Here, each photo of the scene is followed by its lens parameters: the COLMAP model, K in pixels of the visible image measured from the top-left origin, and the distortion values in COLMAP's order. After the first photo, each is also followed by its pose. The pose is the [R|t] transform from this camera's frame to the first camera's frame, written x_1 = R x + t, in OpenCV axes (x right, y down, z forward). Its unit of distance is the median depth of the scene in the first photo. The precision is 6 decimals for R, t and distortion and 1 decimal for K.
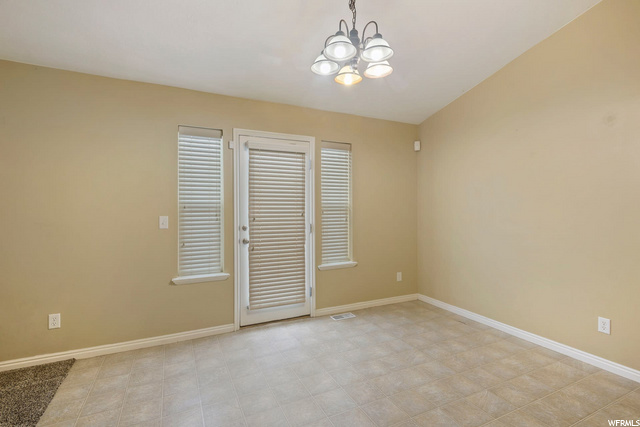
lens RADIAL K [[297.8, 0, 320.1], [0, 297.8, 208.0], [0, 0, 1]] dist [-0.003685, -0.000264]
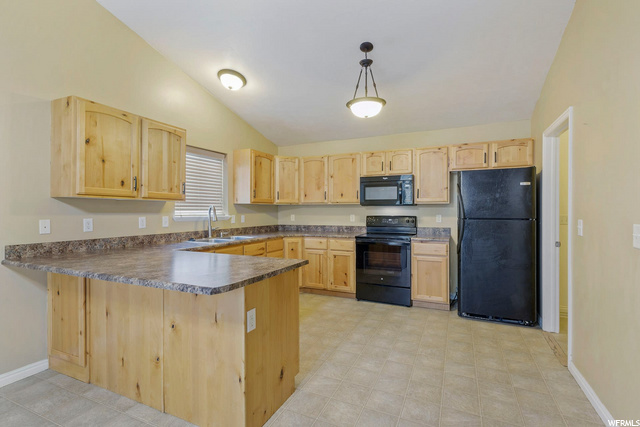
lens RADIAL K [[297.8, 0, 320.1], [0, 297.8, 208.0], [0, 0, 1]] dist [-0.003685, -0.000264]
pose [[-0.623102, 0.007161, 0.782108, -0.078352], [0.003267, 0.999973, -0.006553, 0.000130], [-0.782134, -0.001528, -0.623108, 0.272704]]
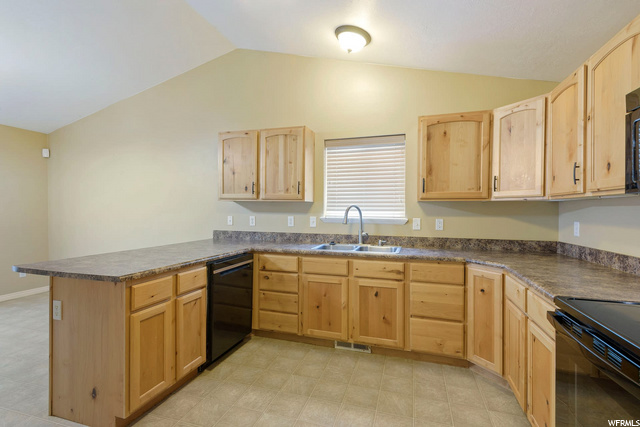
lens RADIAL K [[297.8, 0, 320.1], [0, 297.8, 208.0], [0, 0, 1]] dist [-0.003685, -0.000264]
pose [[0.690726, 0.008312, 0.723069, 0.310334], [-0.004201, 0.999963, -0.007481, -0.001312], [-0.723105, 0.002130, 0.690735, -0.649464]]
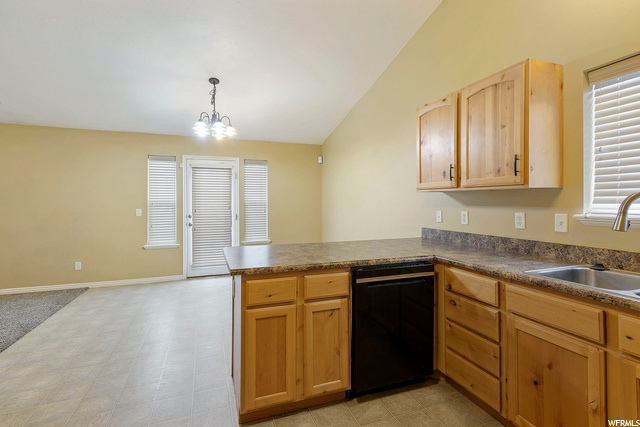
lens RADIAL K [[302.2, 0, 318.6], [0, 302.2, 199.2], [0, 0, 1]] dist [0.003614, 0.000455]
pose [[0.994487, -0.003458, -0.104803, 0.618403], [0.001909, 0.999888, -0.014876, -0.000131], [0.104843, 0.014594, 0.994382, -0.564287]]
